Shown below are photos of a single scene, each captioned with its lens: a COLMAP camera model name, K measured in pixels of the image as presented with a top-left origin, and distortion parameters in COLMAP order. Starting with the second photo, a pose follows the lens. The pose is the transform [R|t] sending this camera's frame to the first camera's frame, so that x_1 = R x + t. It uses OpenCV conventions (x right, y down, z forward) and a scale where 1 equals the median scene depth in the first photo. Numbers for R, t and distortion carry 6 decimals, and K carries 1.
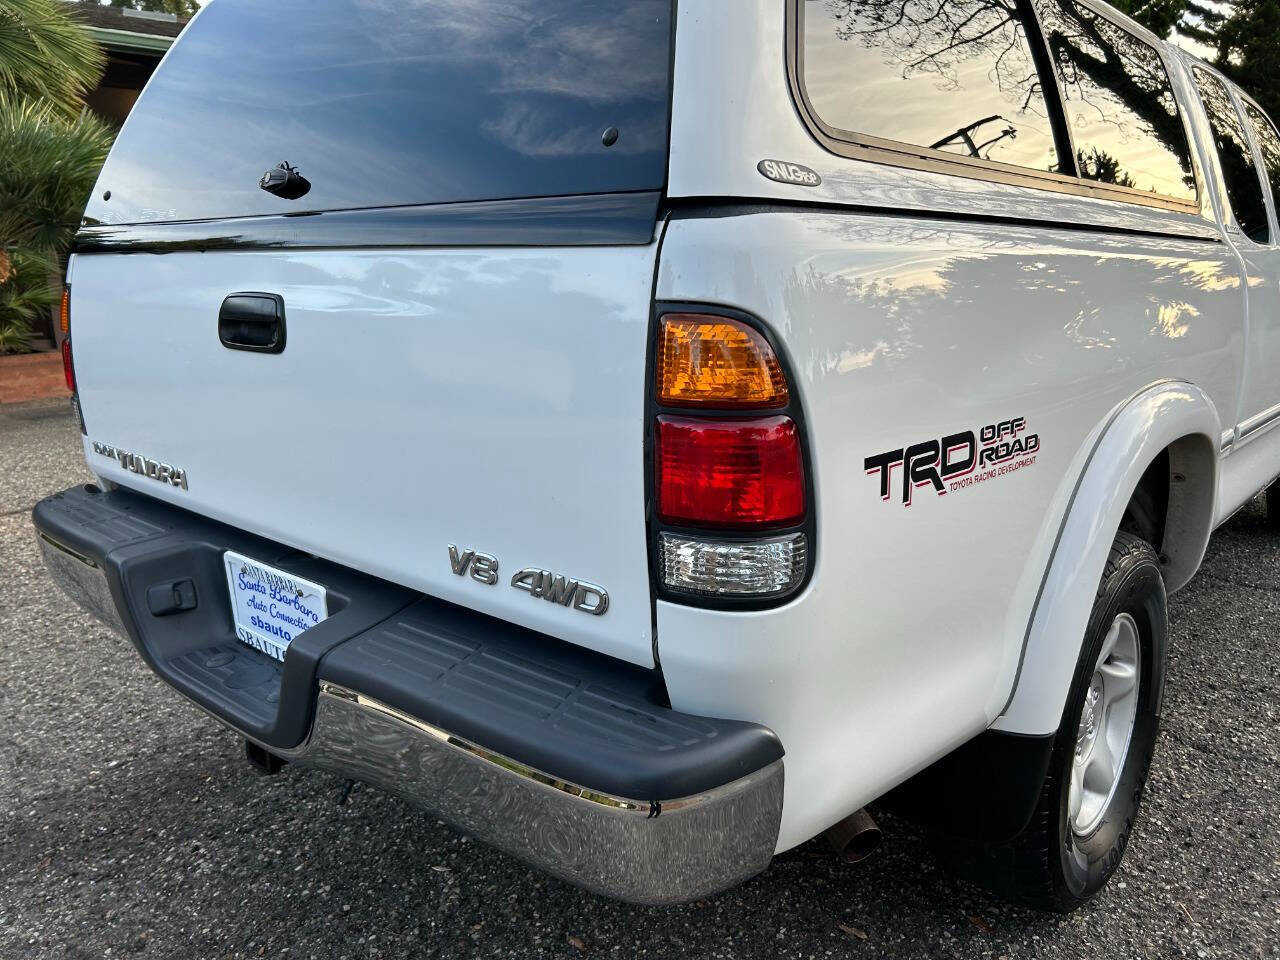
lens RADIAL K [[966.2, 0, 639.3], [0, 966.2, 478.8], [0, 0, 1]] dist [0.058415, -0.073470]
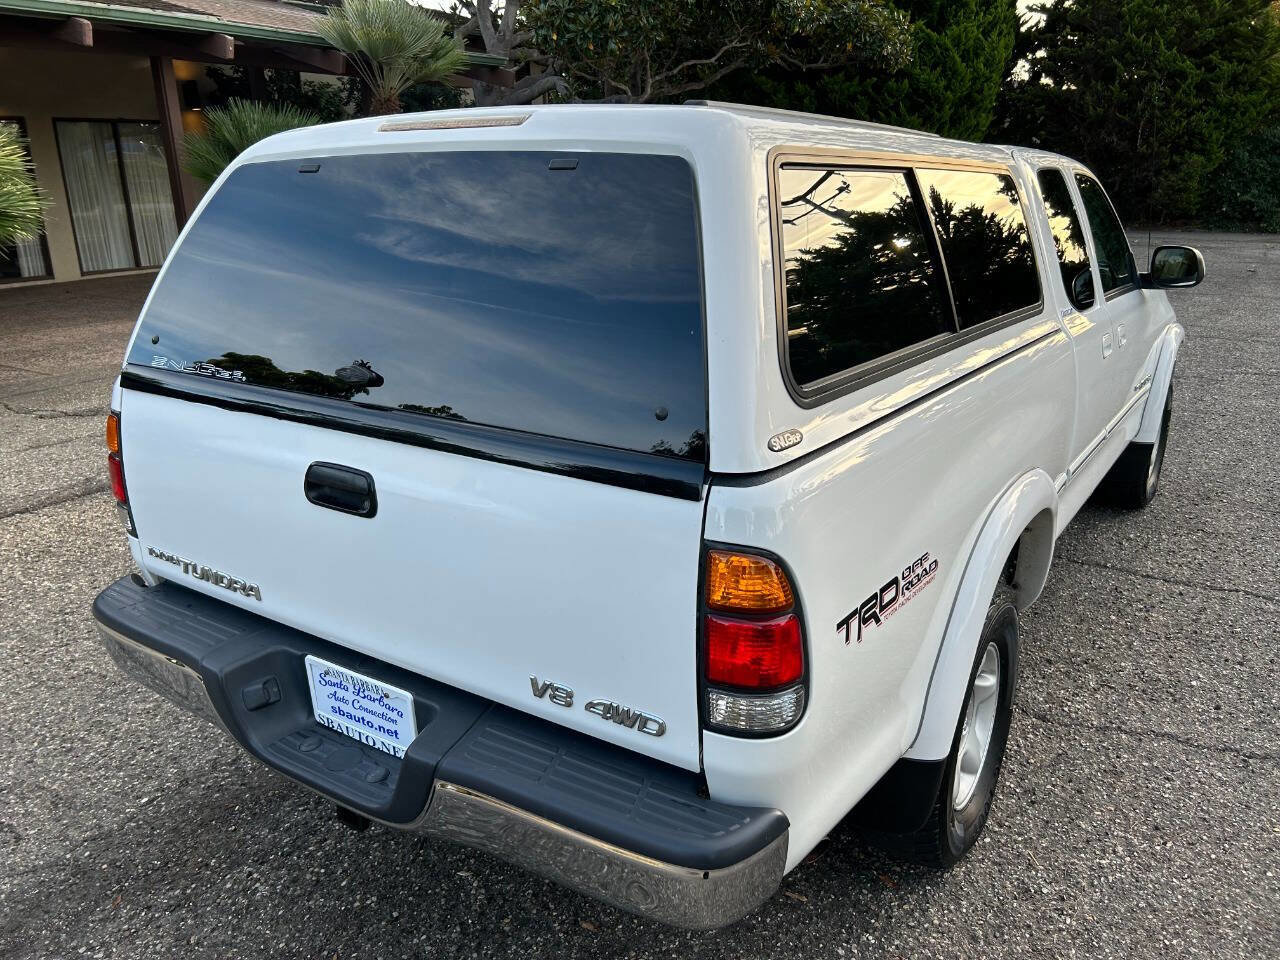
lens RADIAL K [[963.1, 0, 640.0], [0, 963.1, 480.0], [0, 0, 1]] dist [0.055485, -0.066144]
pose [[0.990398, -0.038967, 0.132639, -0.157045], [0.028676, 0.996491, 0.078636, -0.227141], [-0.135238, -0.074078, 0.988040, -0.250647]]
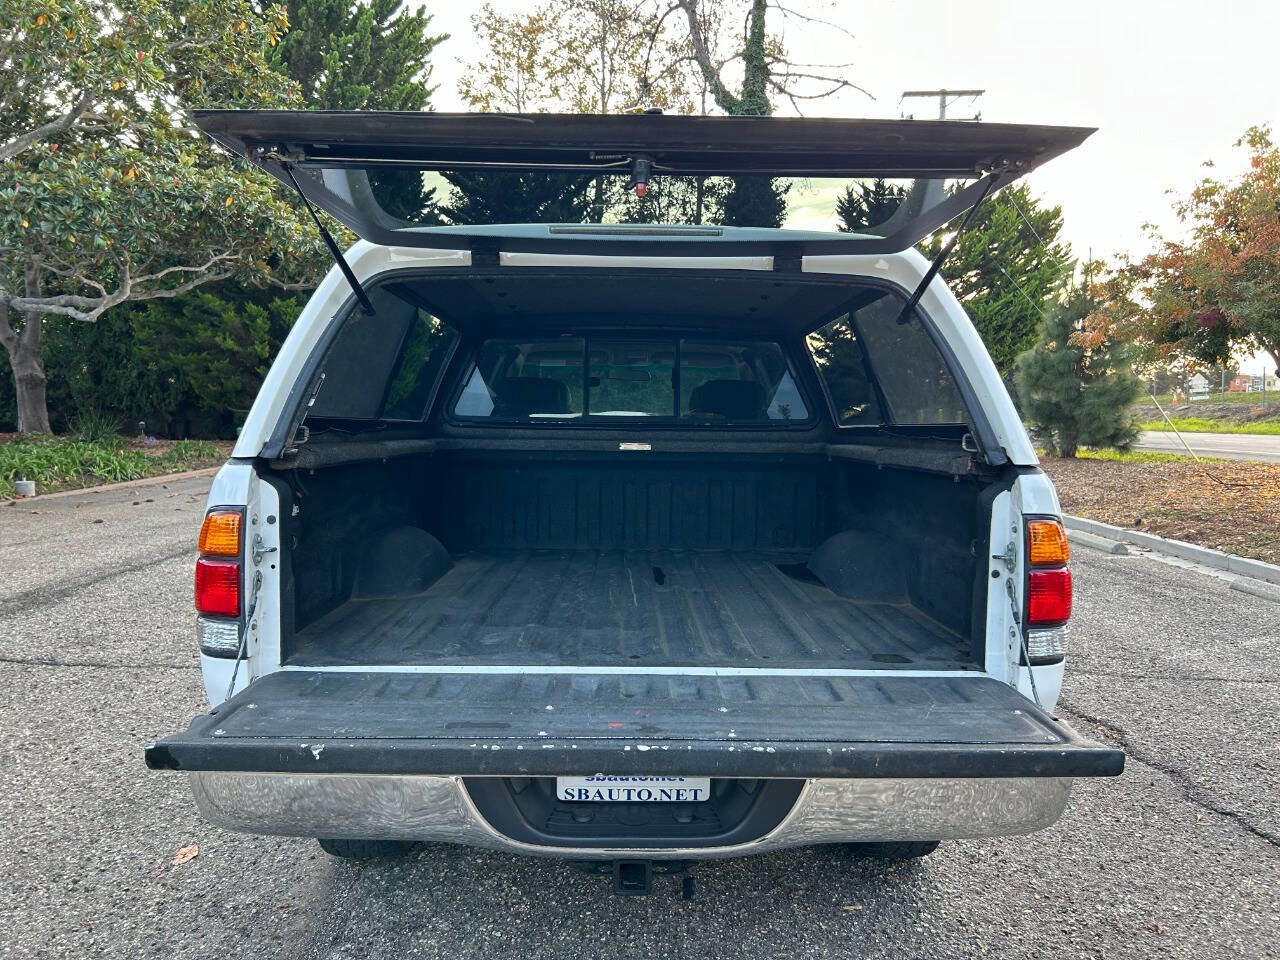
lens RADIAL K [[964.7, 0, 640.3], [0, 964.7, 492.0], [0, 0, 1]] dist [0.044727, -0.050955]
pose [[0.737336, -0.035784, 0.674577, -1.120118], [0.129729, 0.987510, -0.089415, -0.086872], [-0.662952, 0.153442, 0.732769, 0.019229]]
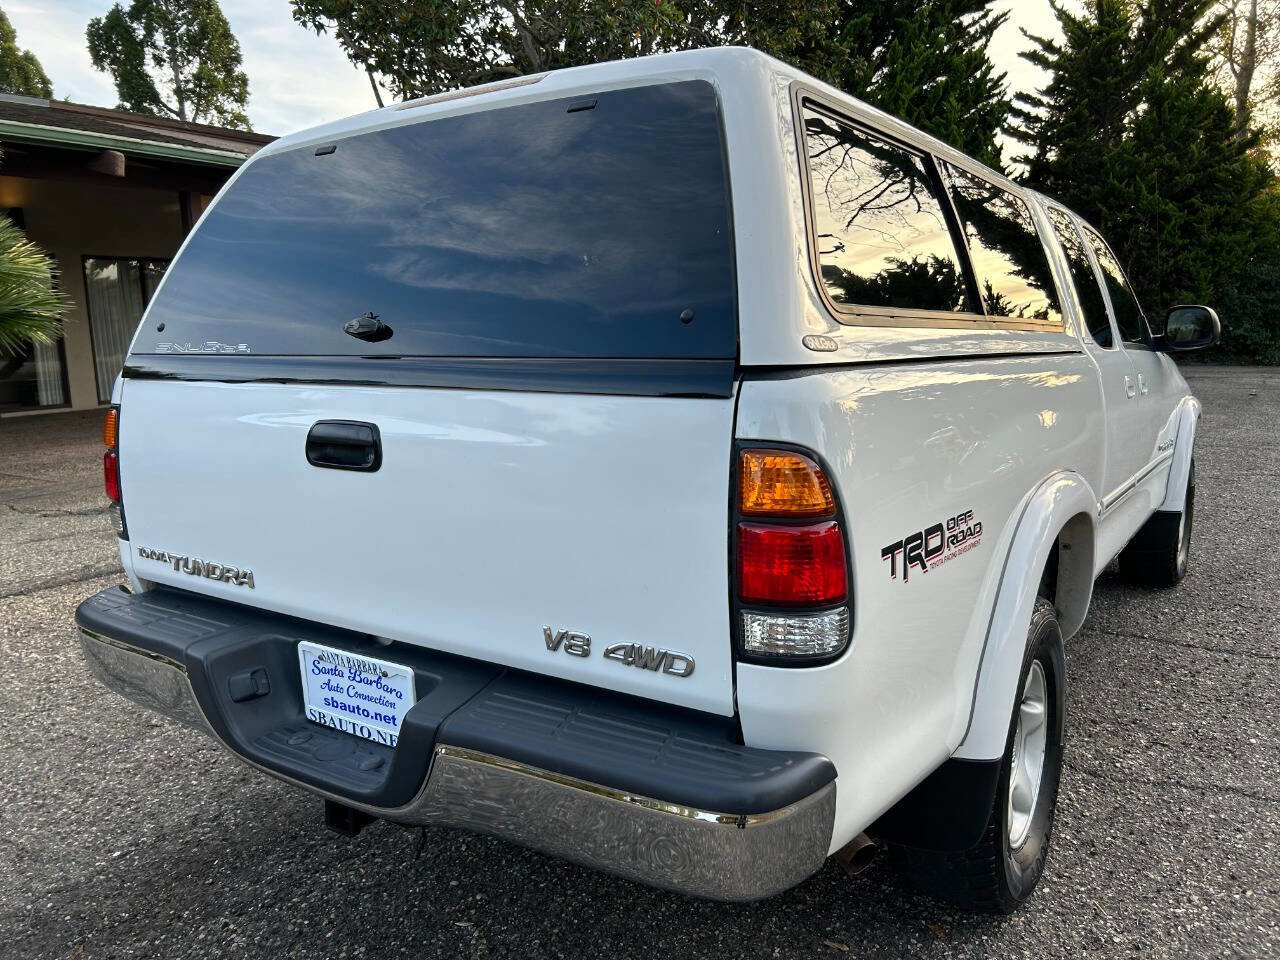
lens RADIAL K [[961.5, 0, 632.4], [0, 961.5, 482.2], [0, 0, 1]] dist [0.069054, -0.084014]
pose [[0.991856, -0.024688, 0.124949, -0.171837], [0.033370, 0.997136, -0.067870, -0.021141], [-0.122916, 0.071487, 0.989839, -0.182942]]
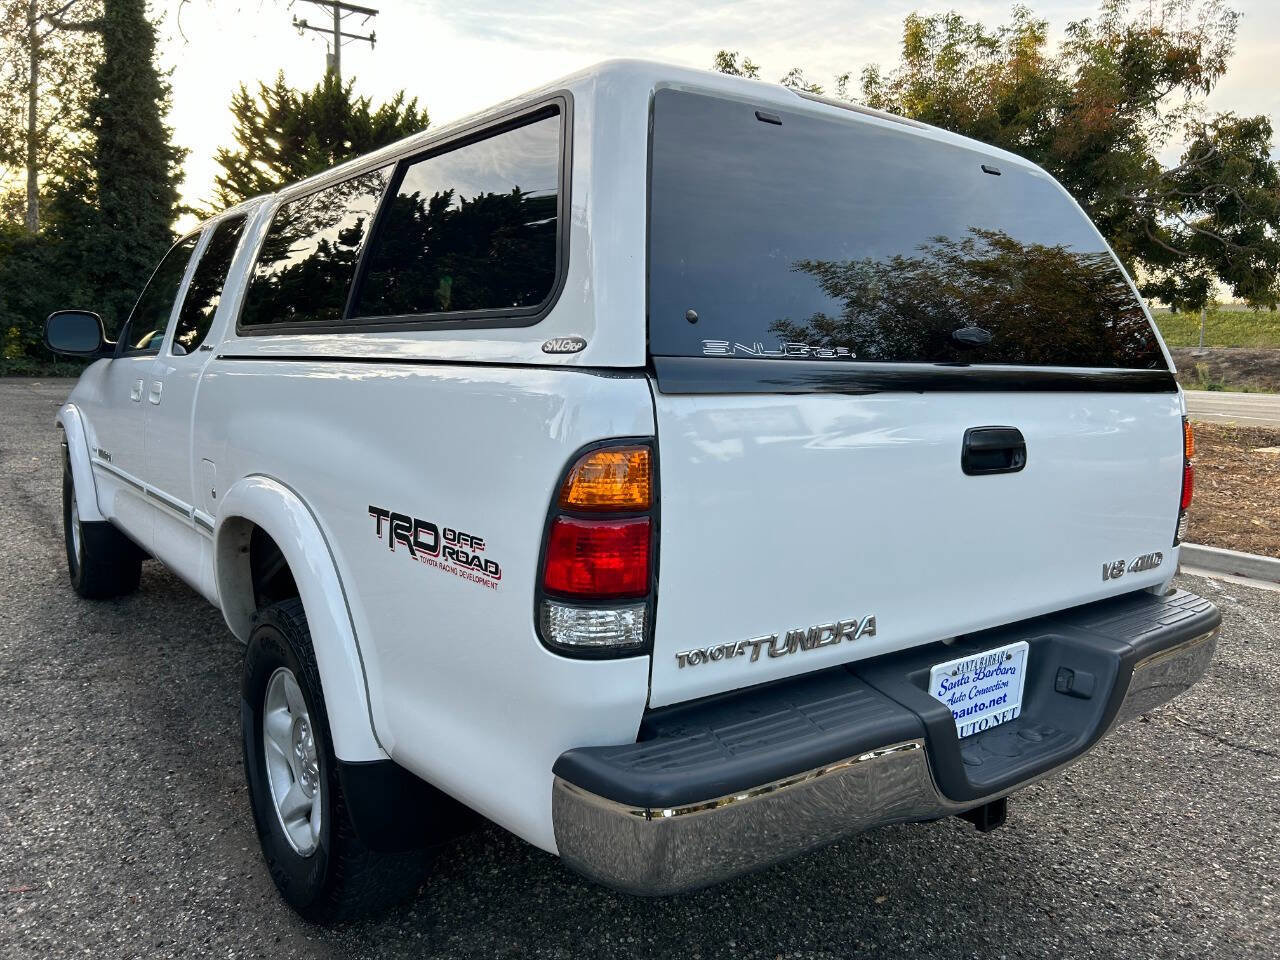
lens RADIAL K [[963.1, 0, 640.0], [0, 963.1, 480.0], [0, 0, 1]] dist [0.055485, -0.066144]
pose [[0.196844, -0.112293, 0.973983, -1.469816], [0.187098, 0.979465, 0.075112, -0.261512], [-0.962417, 0.167445, 0.213812, 1.027221]]
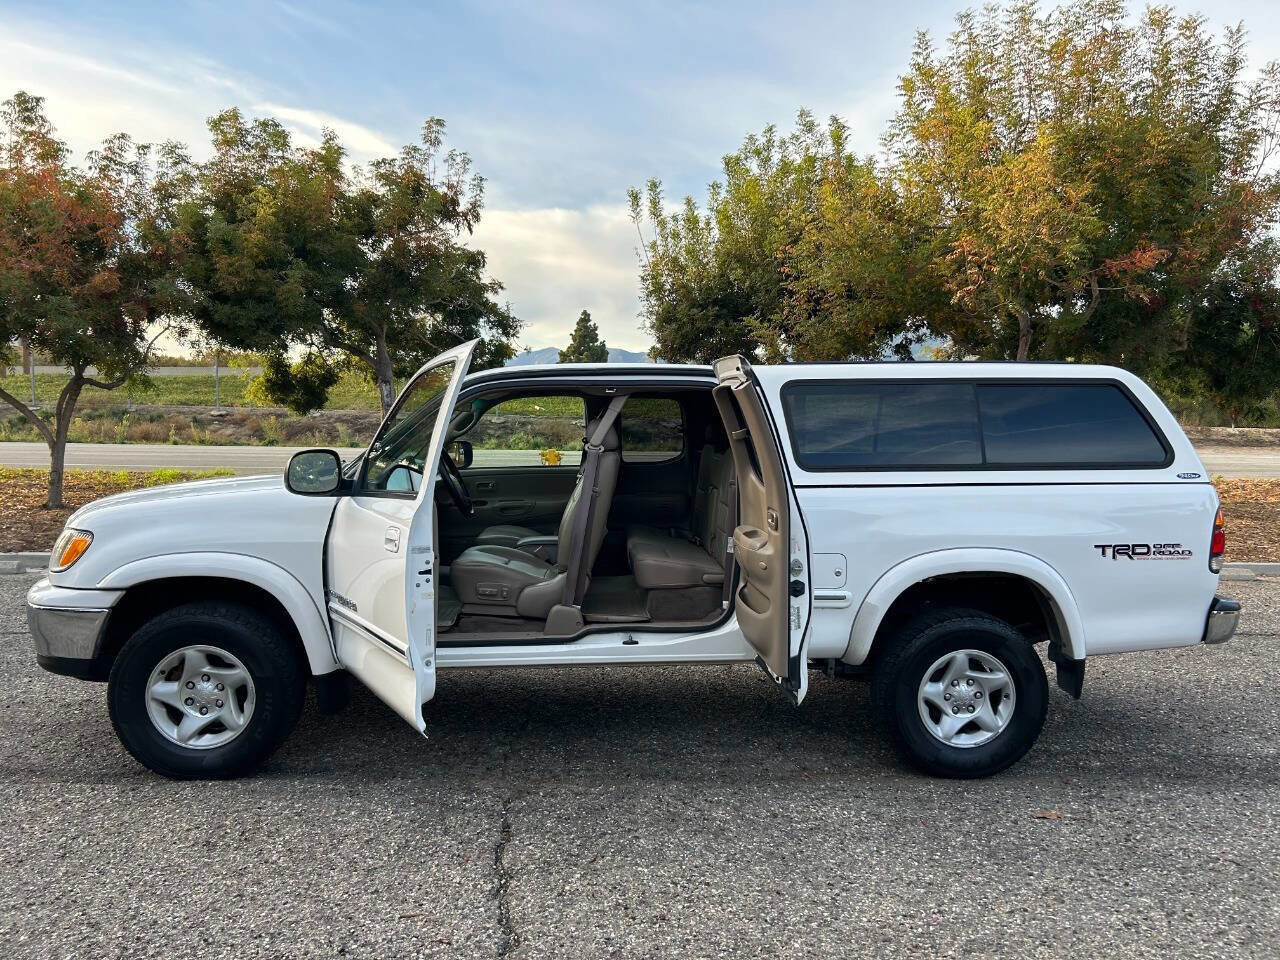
lens RADIAL K [[963.1, 0, 640.0], [0, 963.1, 480.0], [0, 0, 1]] dist [0.055485, -0.066144]
pose [[-0.712528, -0.039575, 0.700527, -1.436526], [0.152160, 0.965933, 0.209336, -1.087650], [-0.684946, 0.255750, -0.682232, 4.042055]]
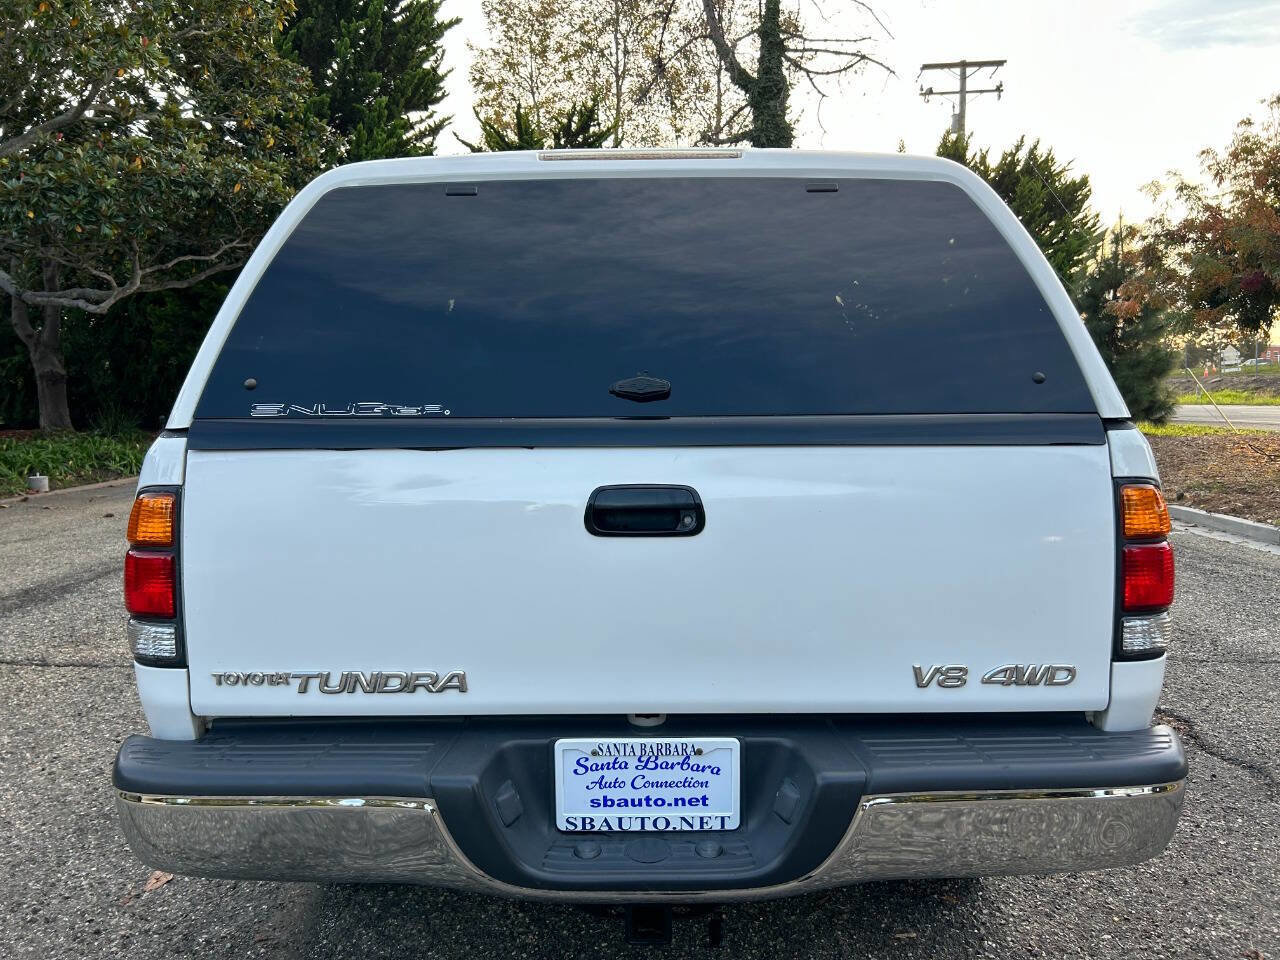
lens RADIAL K [[963.1, 0, 640.0], [0, 963.1, 480.0], [0, 0, 1]] dist [0.055485, -0.066144]
pose [[0.752391, -0.051710, 0.656684, -0.978599], [0.146718, 0.985026, -0.090537, -0.084989], [-0.642170, 0.164467, 0.748711, 0.156300]]
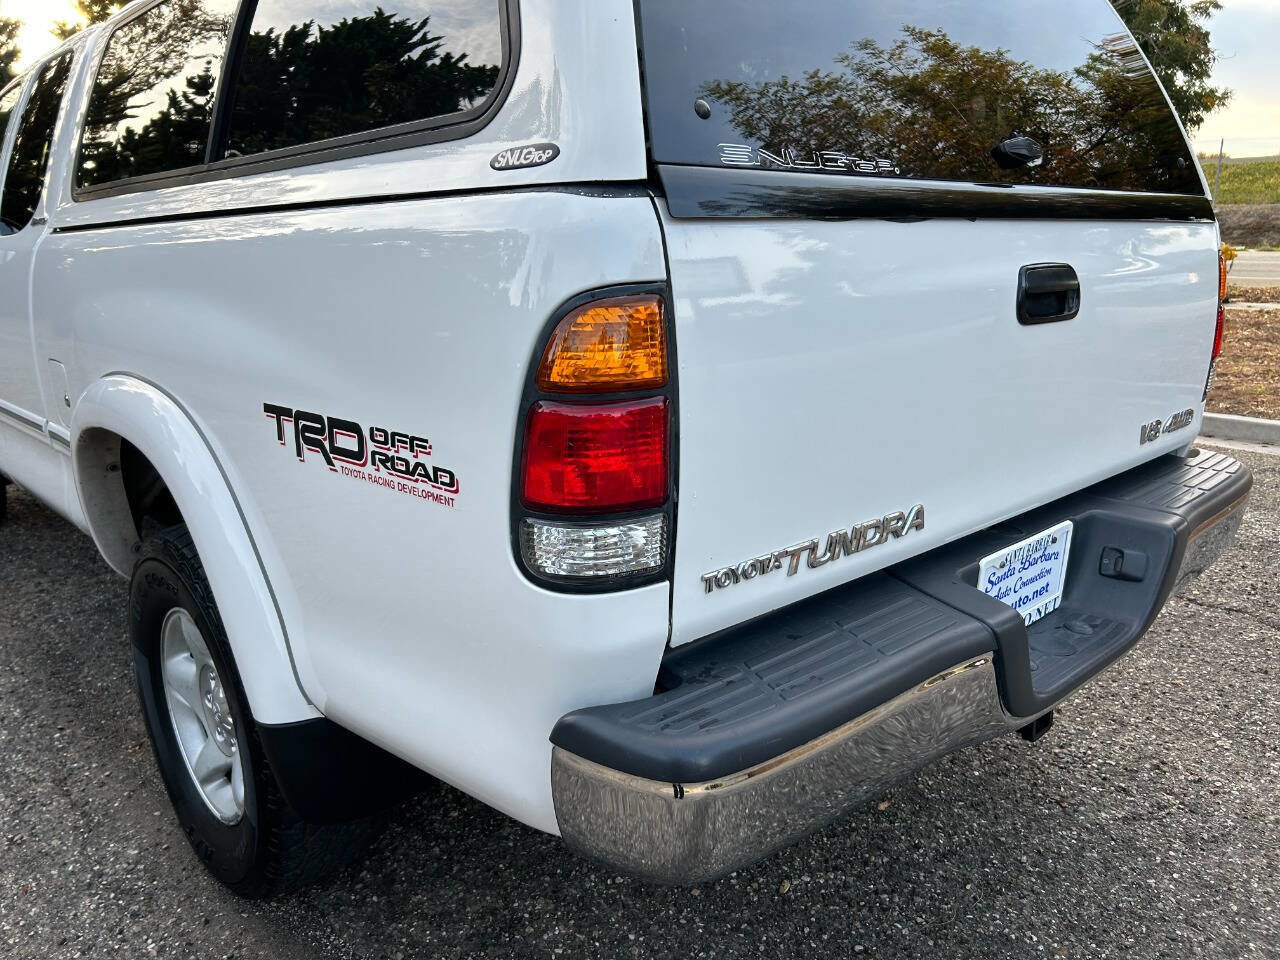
lens RADIAL K [[964.7, 0, 640.3], [0, 964.7, 492.0], [0, 0, 1]] dist [0.044727, -0.050955]
pose [[0.097194, -0.244973, 0.964646, -1.266639], [0.228870, 0.948761, 0.217879, -0.244267], [-0.968593, 0.199602, 0.148281, 1.135175]]
